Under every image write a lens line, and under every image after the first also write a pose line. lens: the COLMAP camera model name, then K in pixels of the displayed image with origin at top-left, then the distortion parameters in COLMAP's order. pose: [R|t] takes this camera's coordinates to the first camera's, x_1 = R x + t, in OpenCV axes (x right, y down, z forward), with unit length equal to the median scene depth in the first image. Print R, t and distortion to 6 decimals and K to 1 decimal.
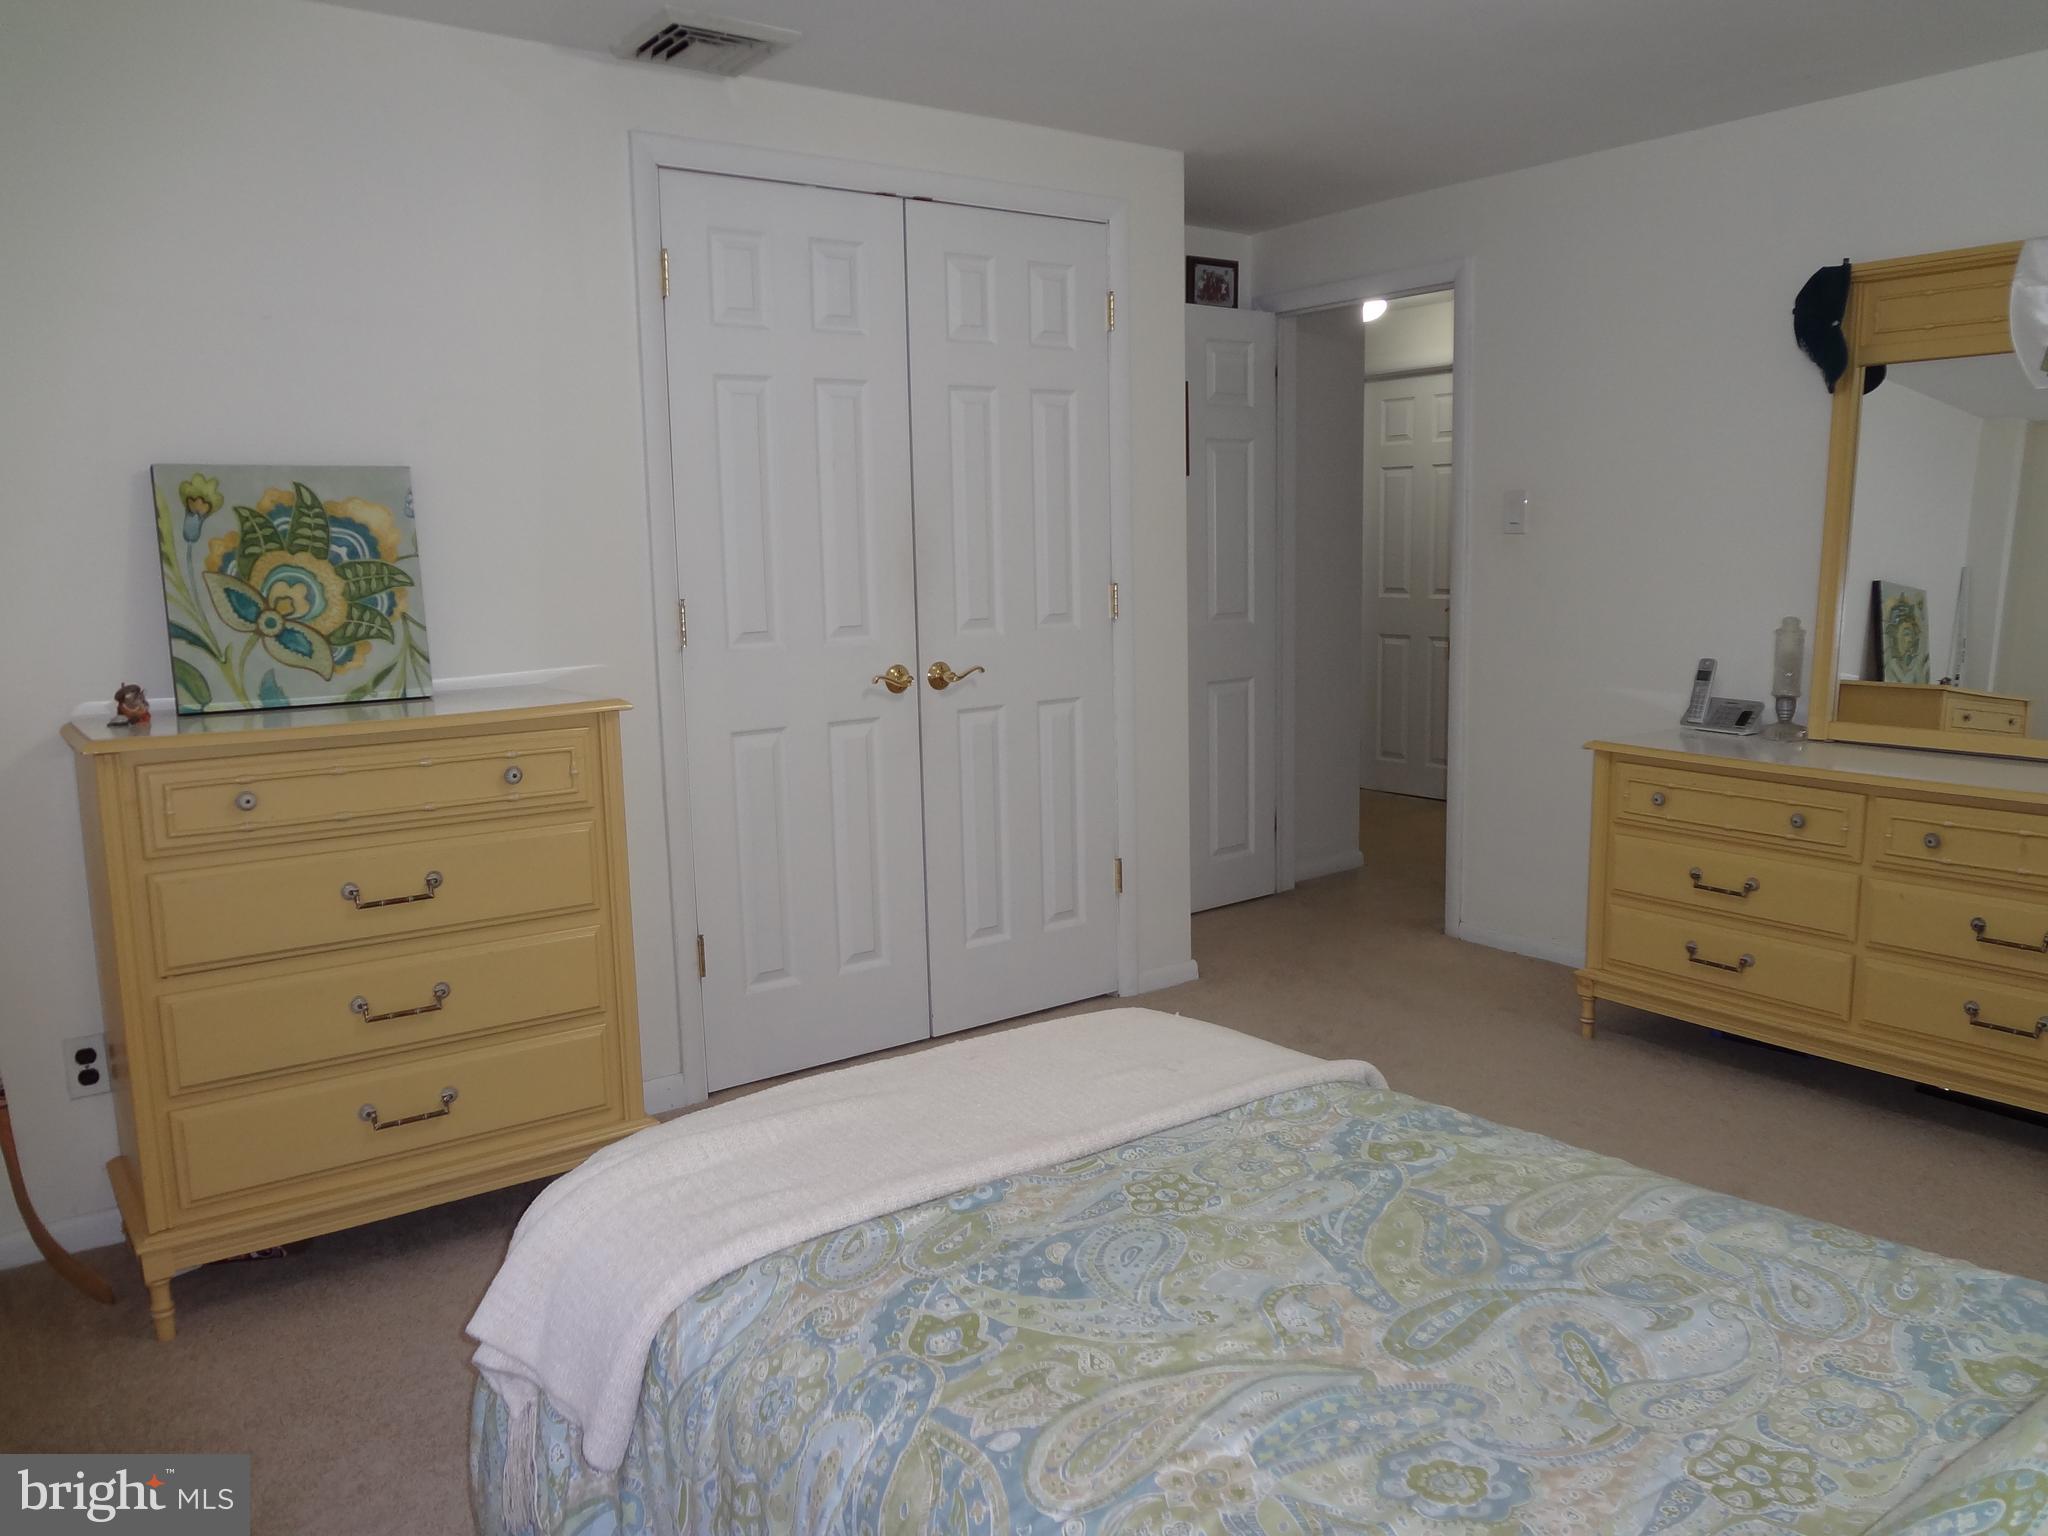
lens RADIAL K [[1533.6, 0, 1028.4], [0, 1533.6, 766.9], [0, 0, 1]] dist [-0.039889, 0.006154]
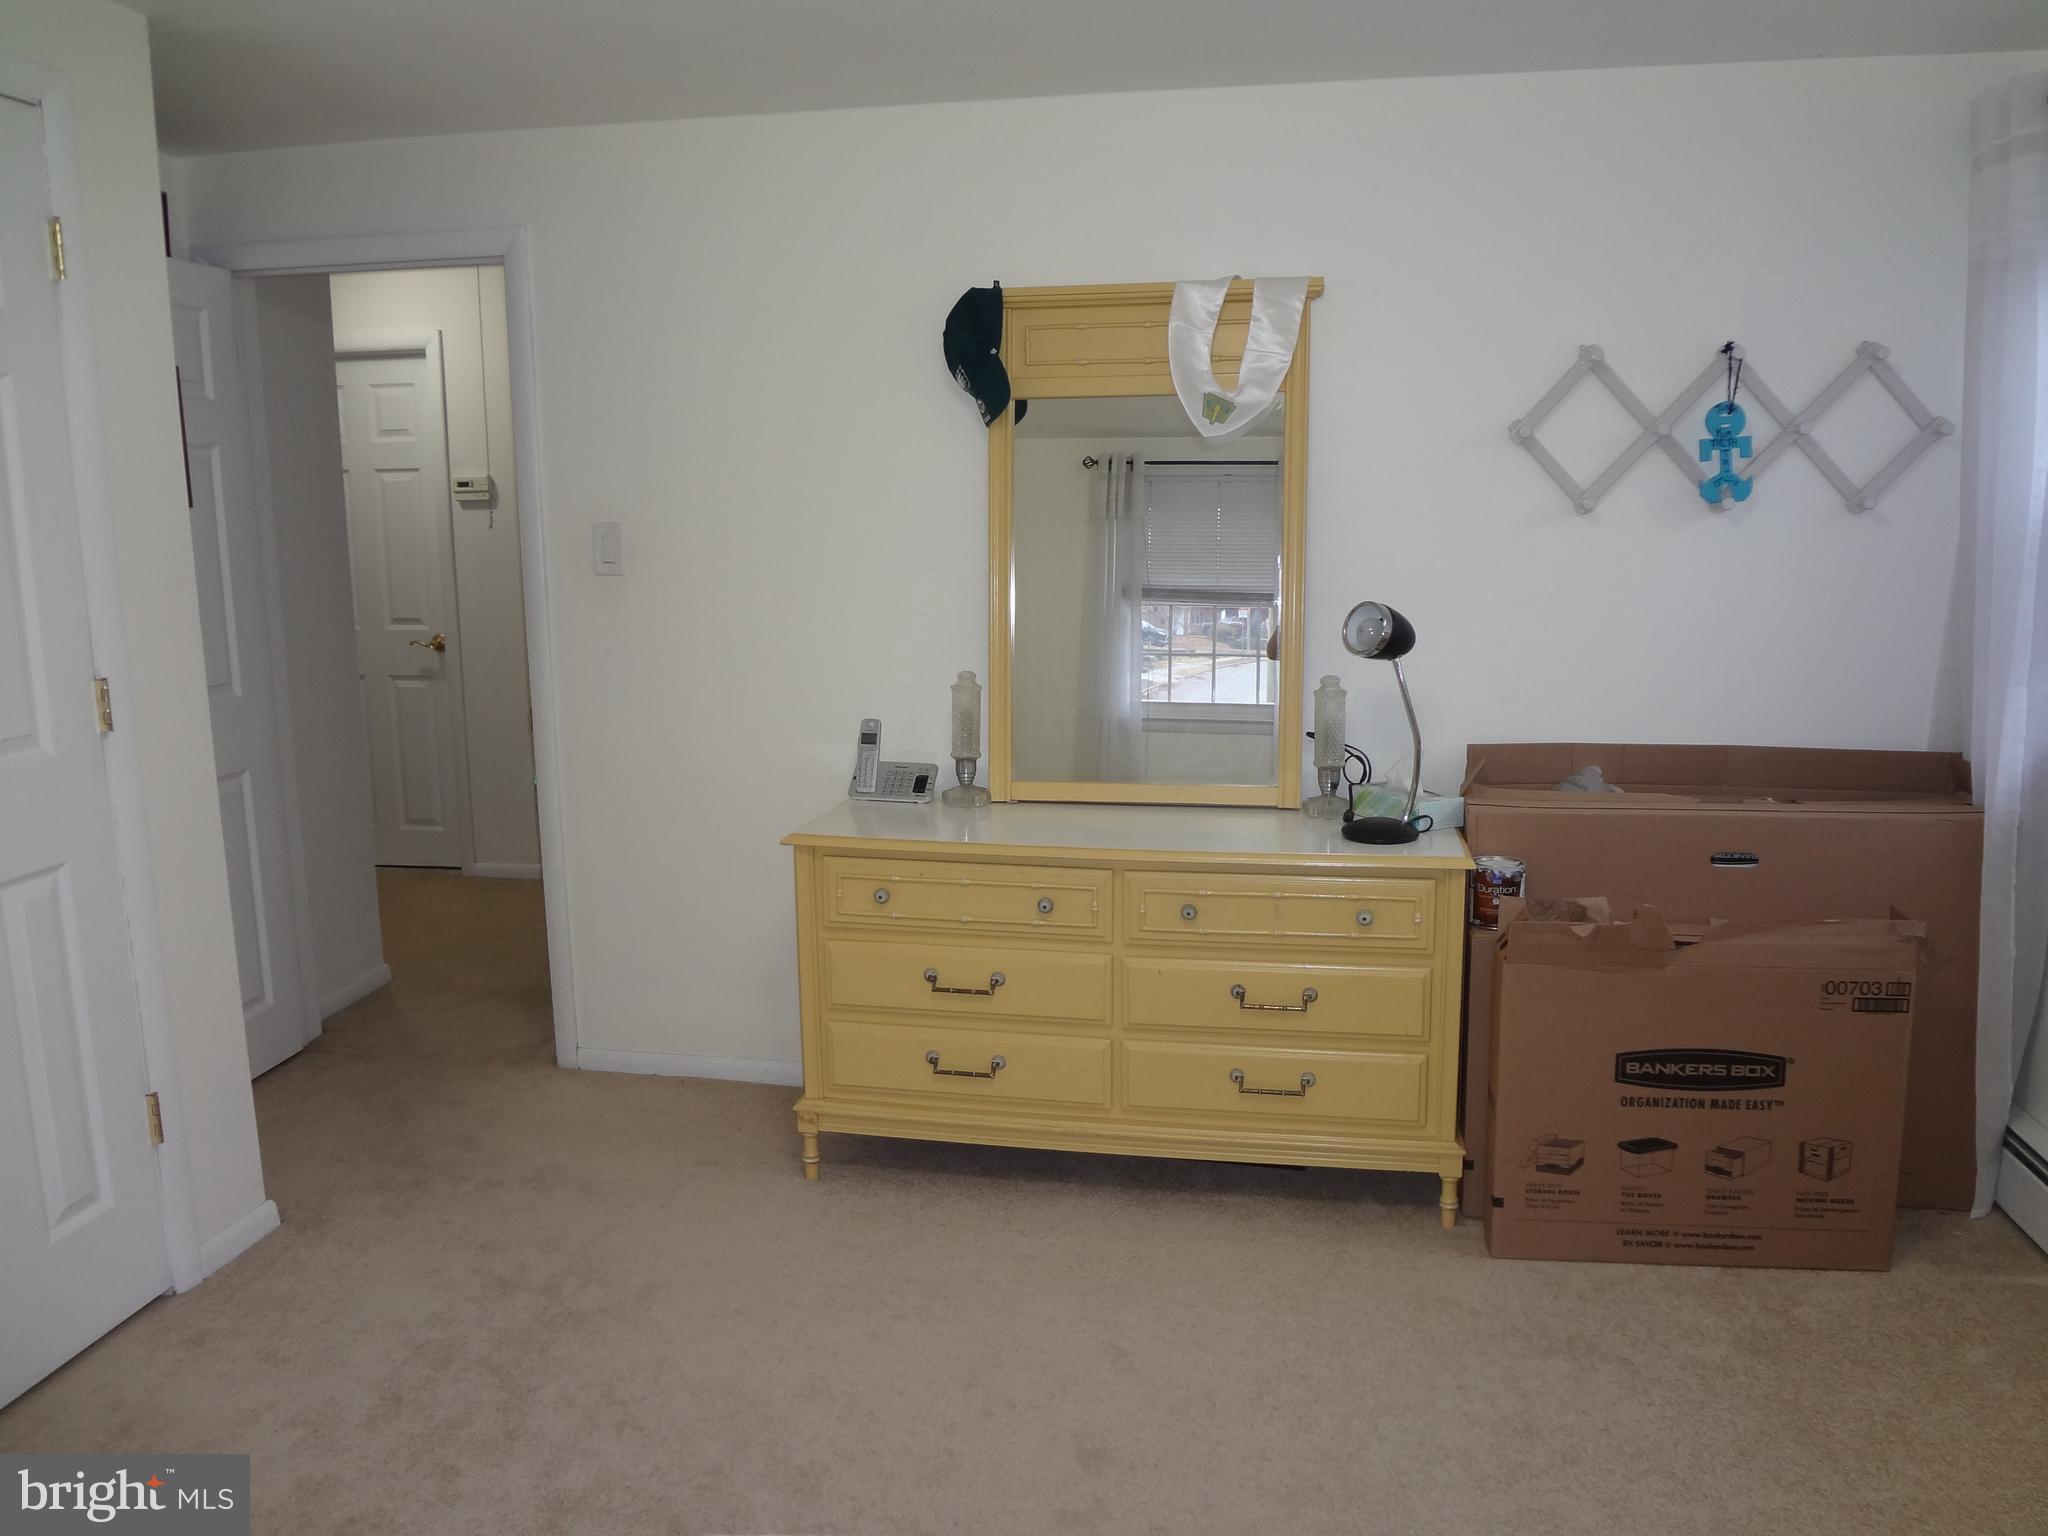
lens RADIAL K [[1533.6, 0, 1012.0], [0, 1533.6, 778.1], [0, 0, 1]] dist [-0.039889, 0.006154]
pose [[0.731289, -0.110292, 0.673092, -0.103085], [0.097240, 0.993618, 0.057165, -0.083982], [-0.675101, 0.023647, 0.737346, 0.300571]]
